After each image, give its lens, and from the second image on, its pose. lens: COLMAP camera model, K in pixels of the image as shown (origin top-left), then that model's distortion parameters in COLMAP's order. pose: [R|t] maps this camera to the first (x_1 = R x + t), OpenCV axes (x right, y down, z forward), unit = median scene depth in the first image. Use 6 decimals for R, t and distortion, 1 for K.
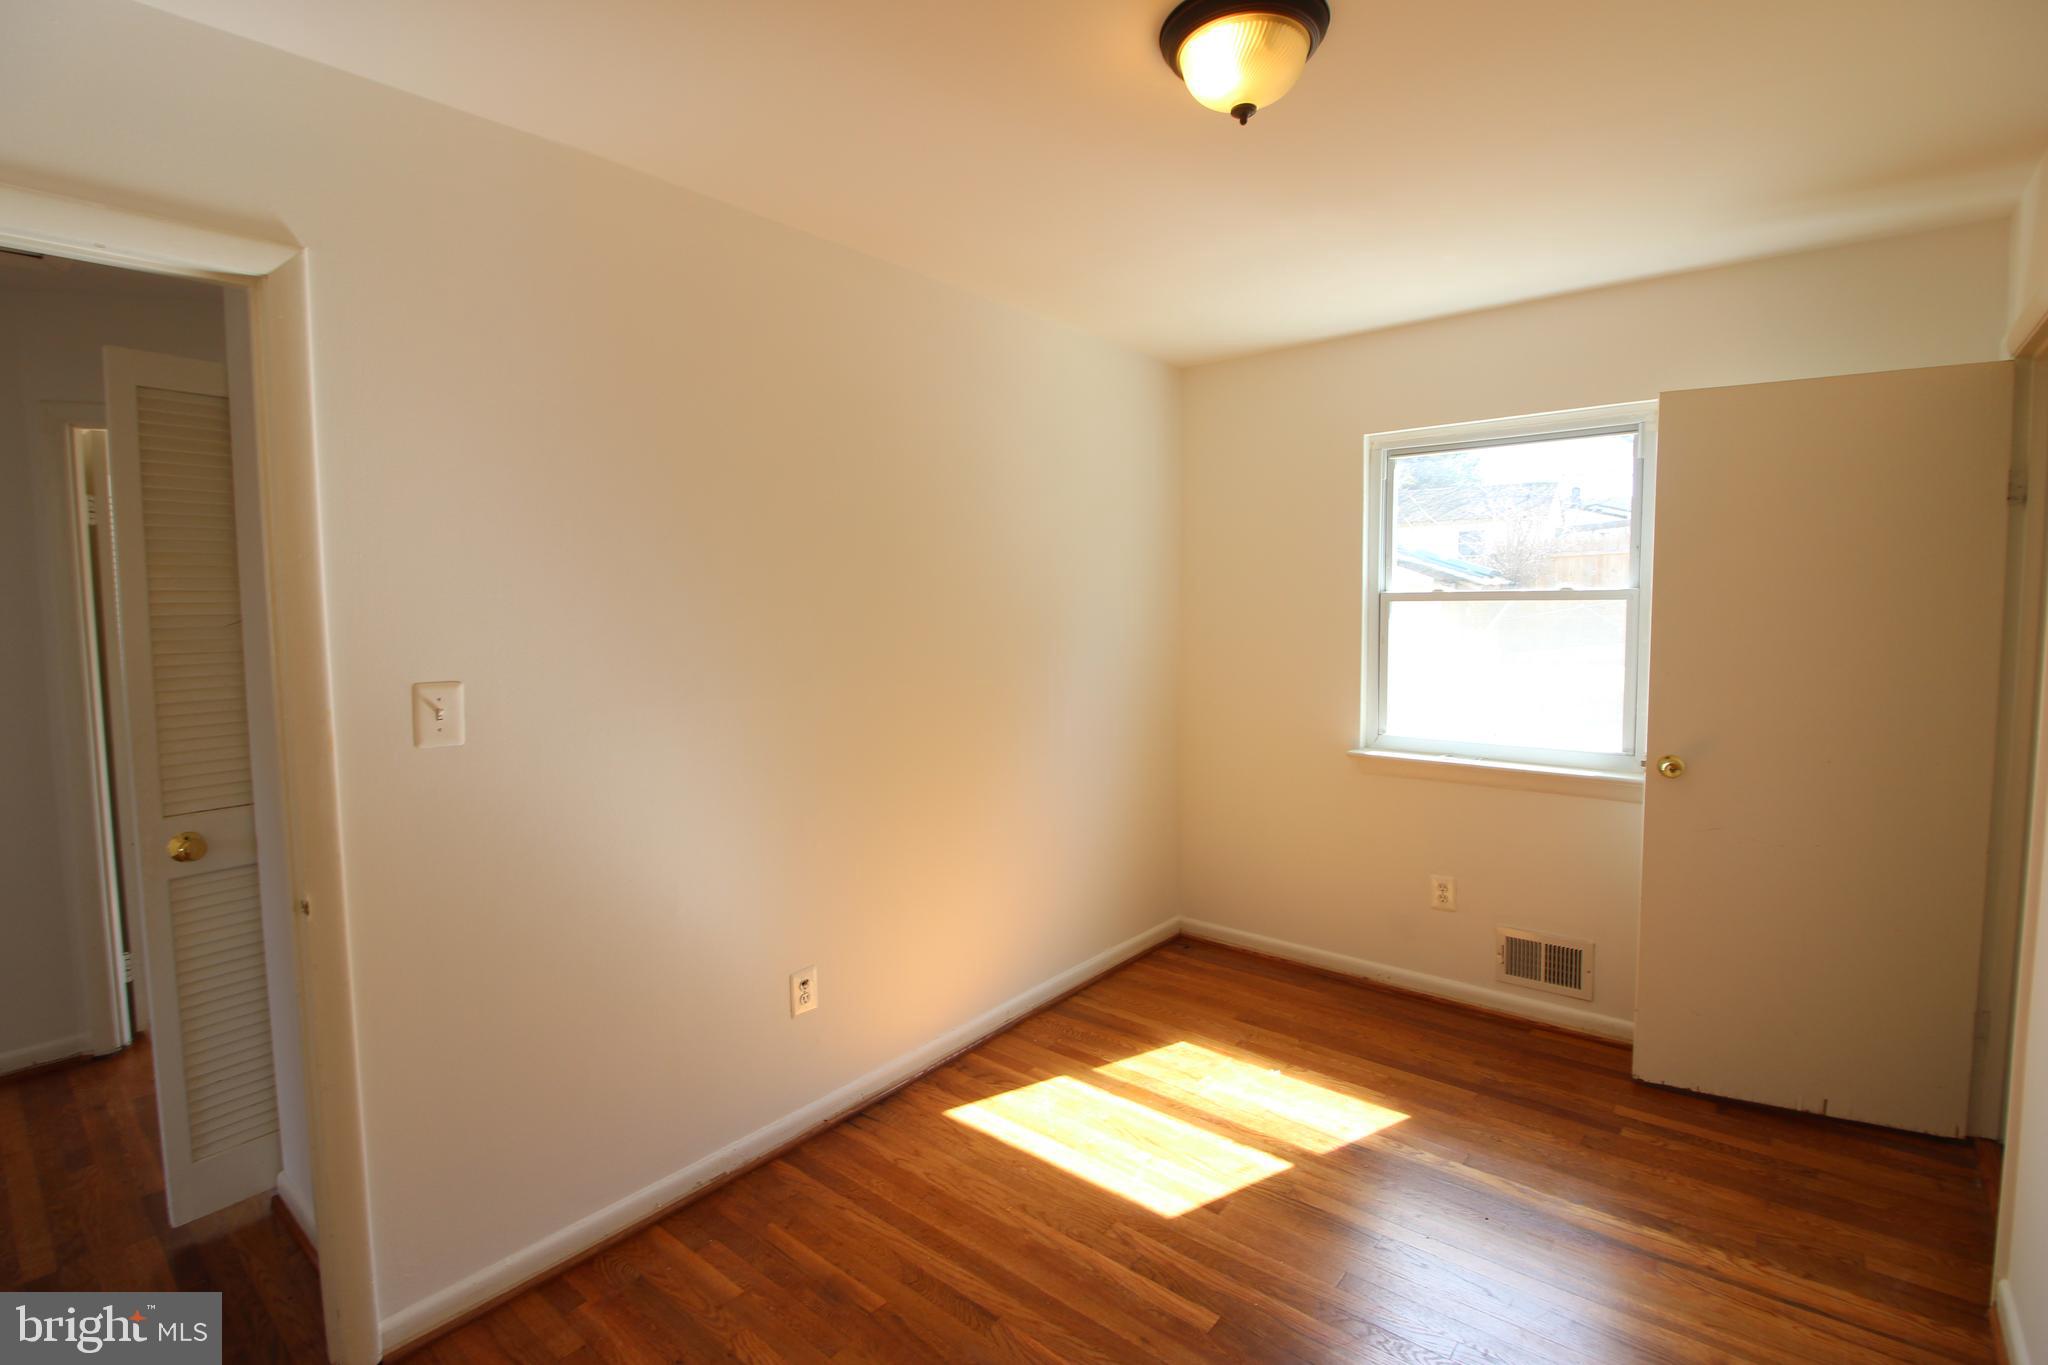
lens RADIAL K [[941.2, 0, 1027.2], [0, 941.2, 678.6], [0, 0, 1]] dist [-0.003072, -0.008773]
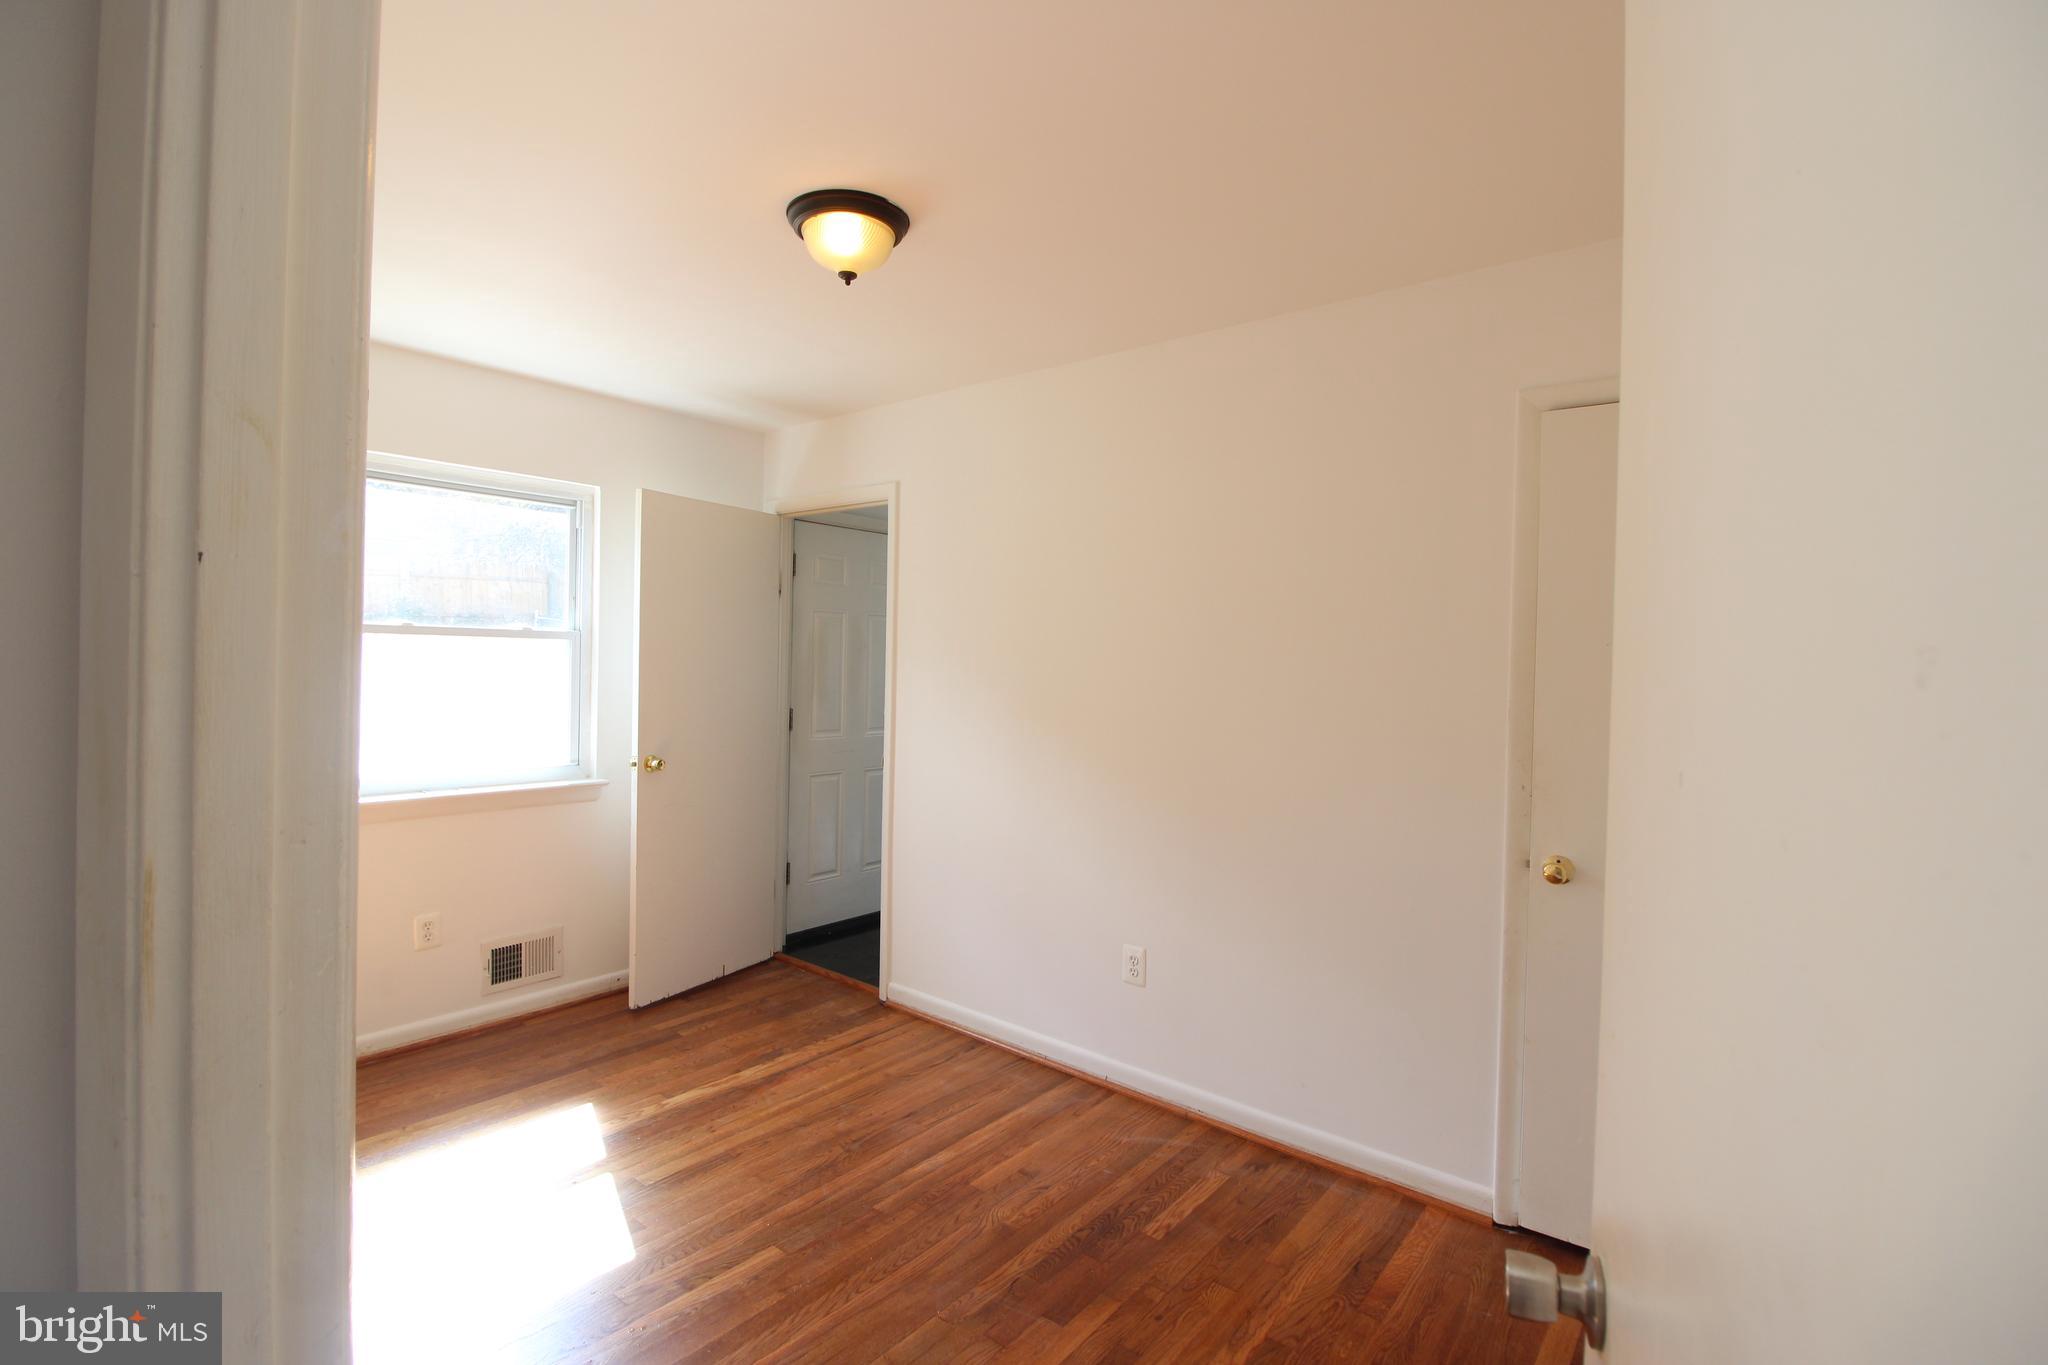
lens RADIAL K [[941.2, 0, 1028.5], [0, 941.2, 682.6], [0, 0, 1]] dist [-0.003072, -0.008773]
pose [[-0.025011, -0.016854, 0.999545, -0.646429], [0.051410, 0.998513, 0.018123, -0.020010], [-0.998364, 0.051840, -0.024108, 0.451954]]
